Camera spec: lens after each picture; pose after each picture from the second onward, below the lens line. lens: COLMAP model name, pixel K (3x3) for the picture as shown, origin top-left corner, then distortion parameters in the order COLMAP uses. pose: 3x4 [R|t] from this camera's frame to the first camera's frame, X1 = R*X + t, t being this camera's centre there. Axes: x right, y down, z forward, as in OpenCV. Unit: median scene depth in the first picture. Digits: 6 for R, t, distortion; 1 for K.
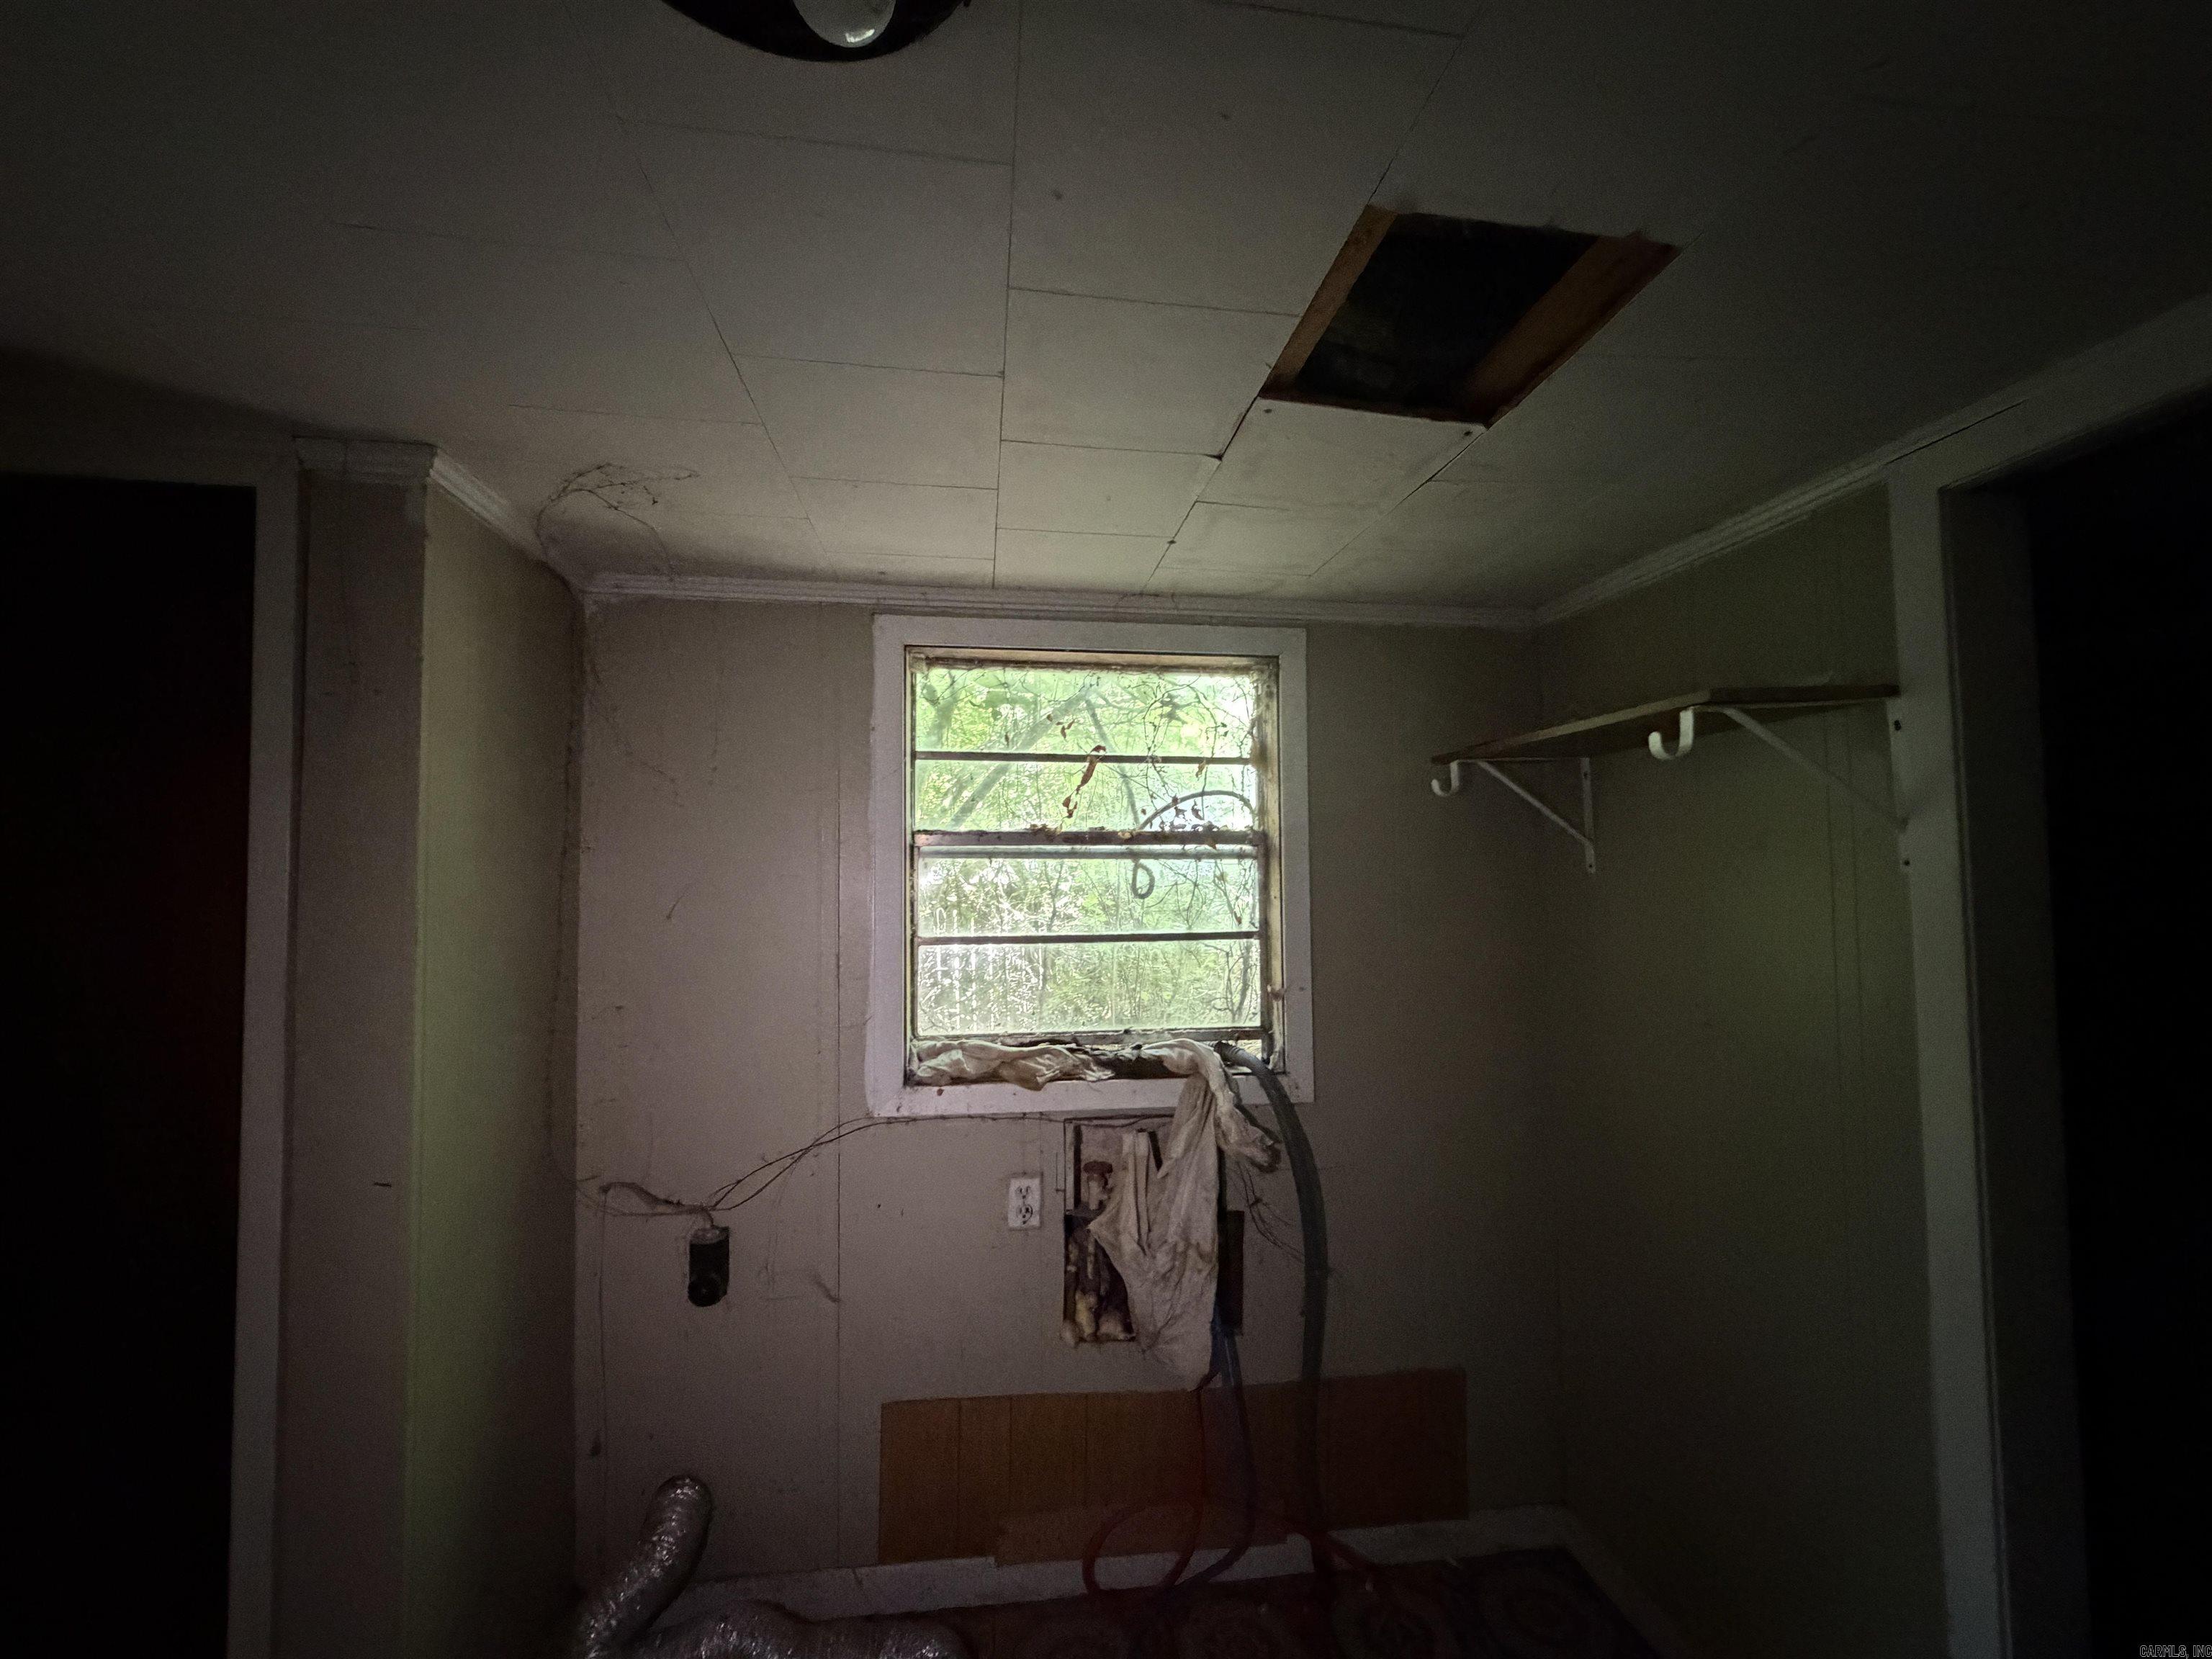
lens RADIAL K [[878.7, 0, 1101.4], [0, 878.7, 830.8], [0, 0, 1]] dist [0.000620, -0.000178]
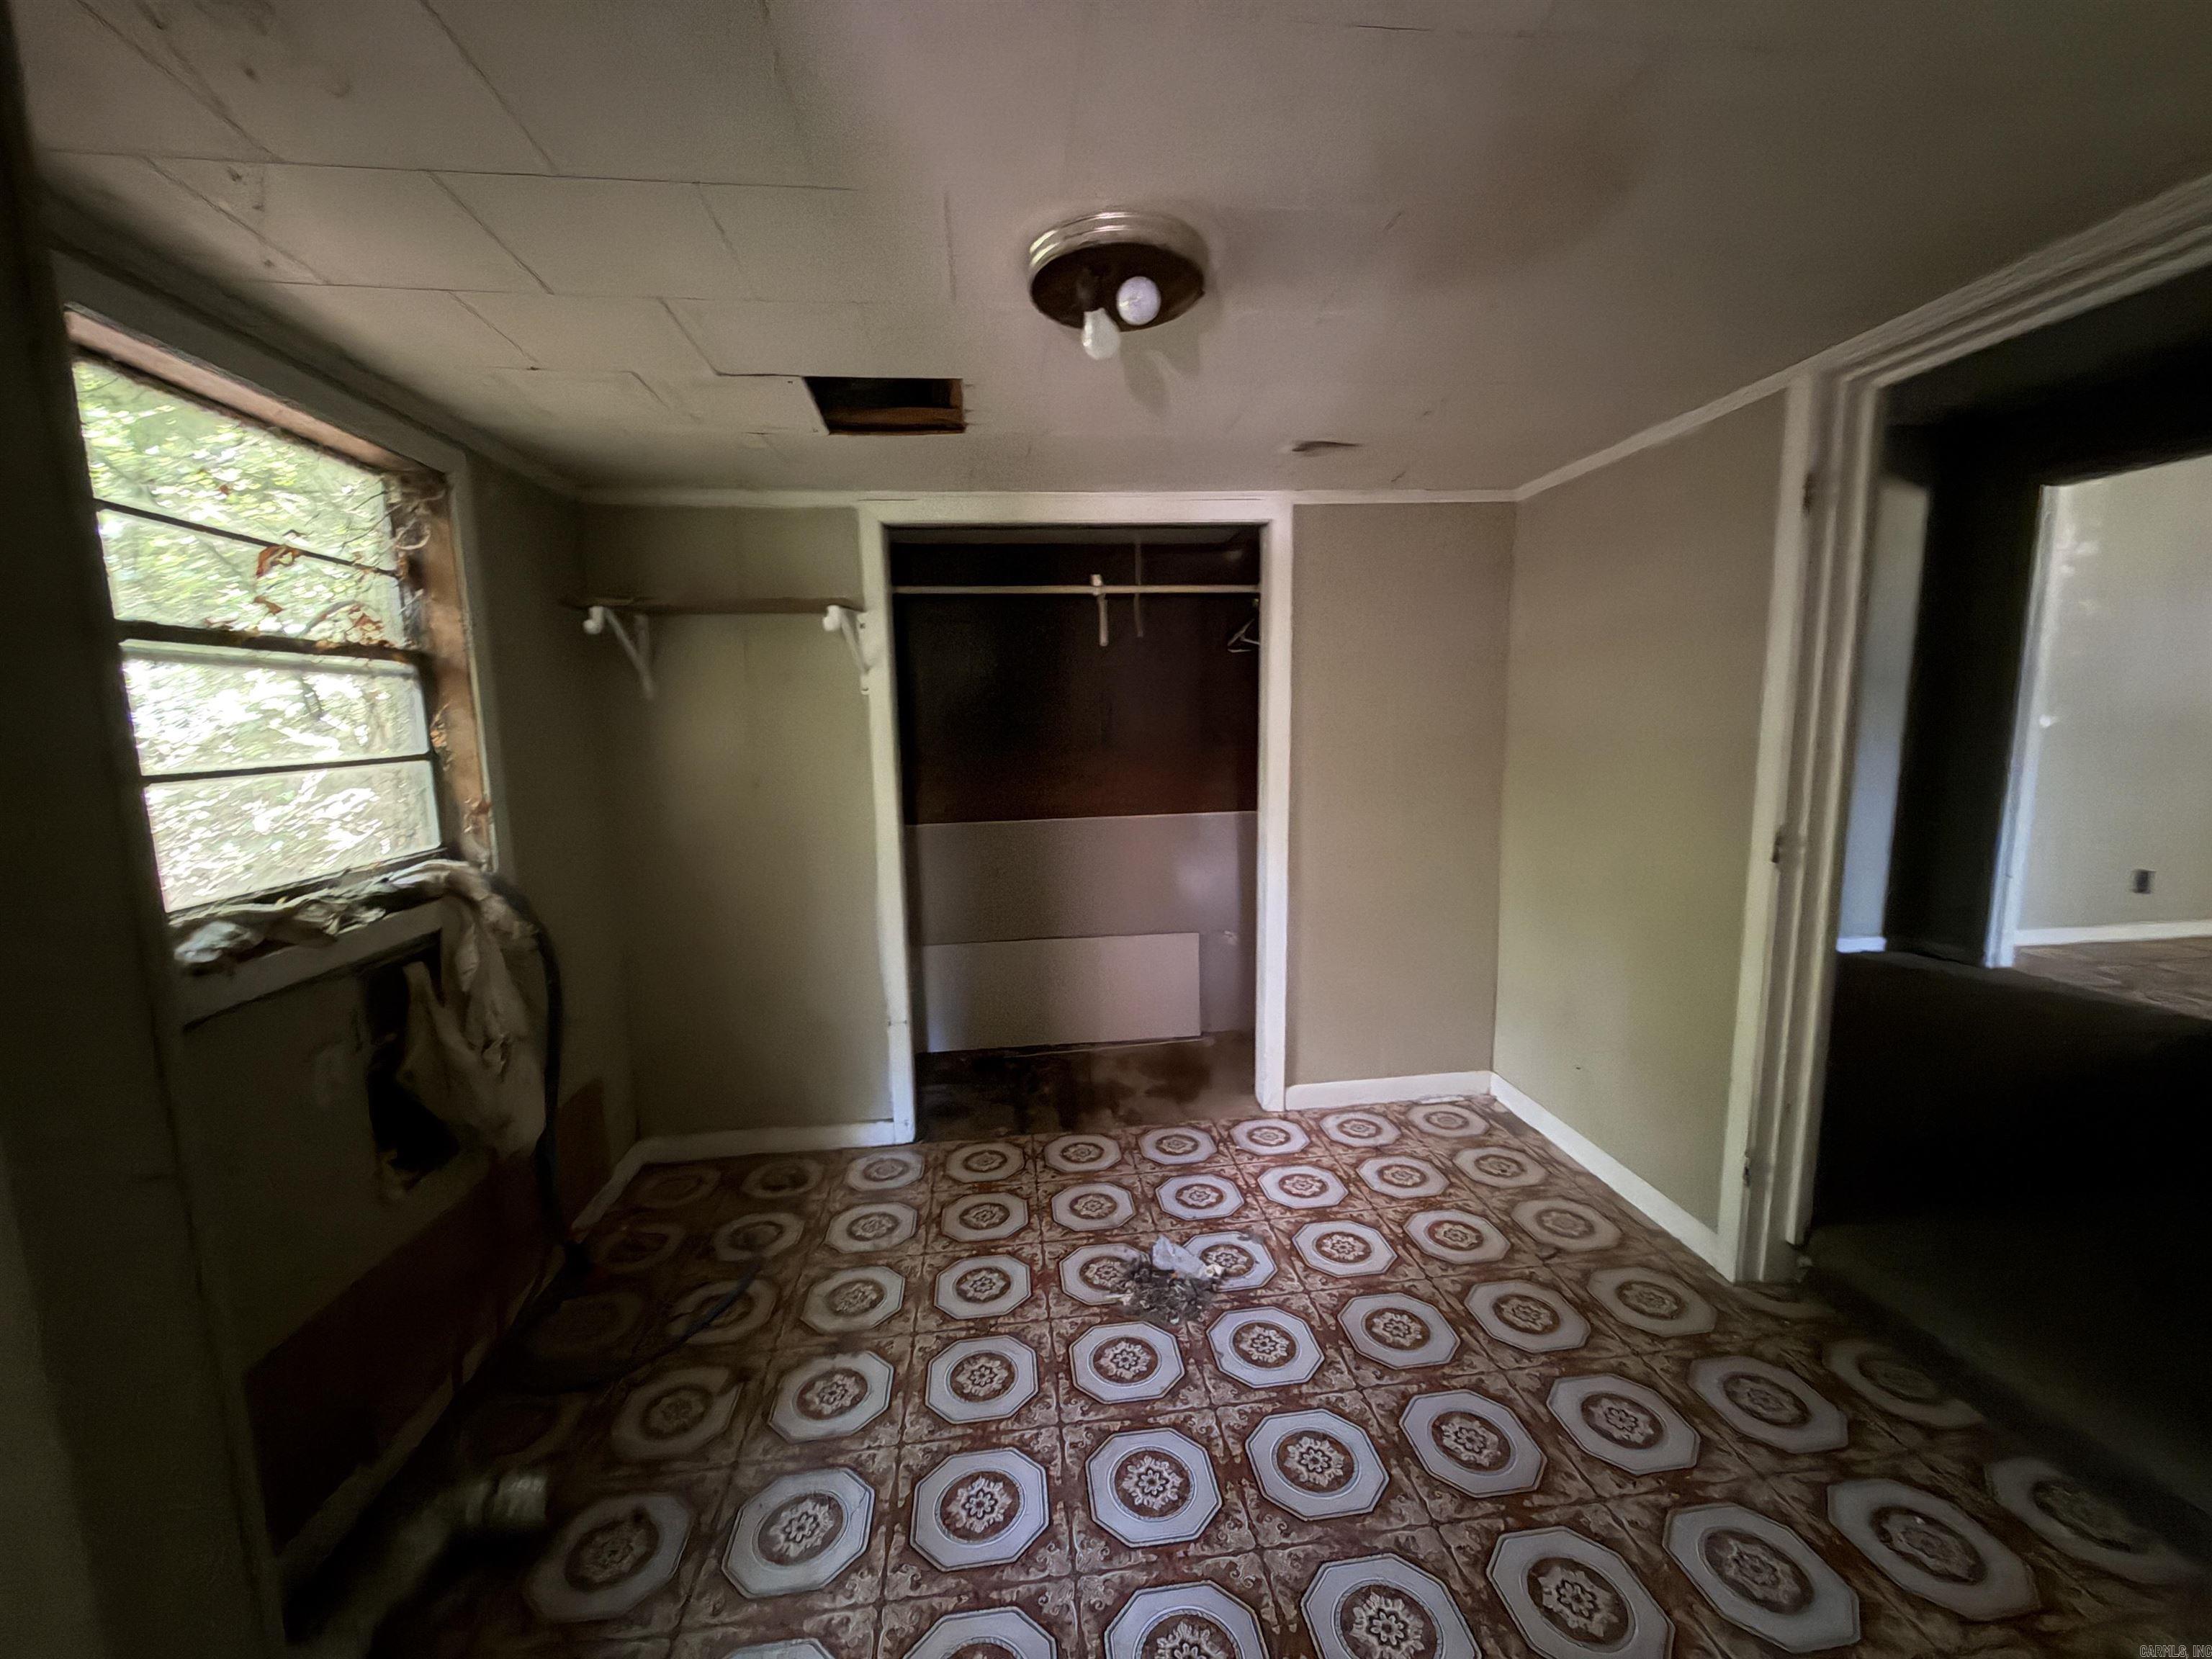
lens RADIAL K [[878.7, 0, 1101.4], [0, 878.7, 830.8], [0, 0, 1]] dist [0.000620, -0.000178]
pose [[0.012582, -0.128757, 0.991596, -0.871021], [-0.025529, 0.991310, 0.129044, 0.058534], [-0.999595, -0.026938, 0.009185, 0.248371]]
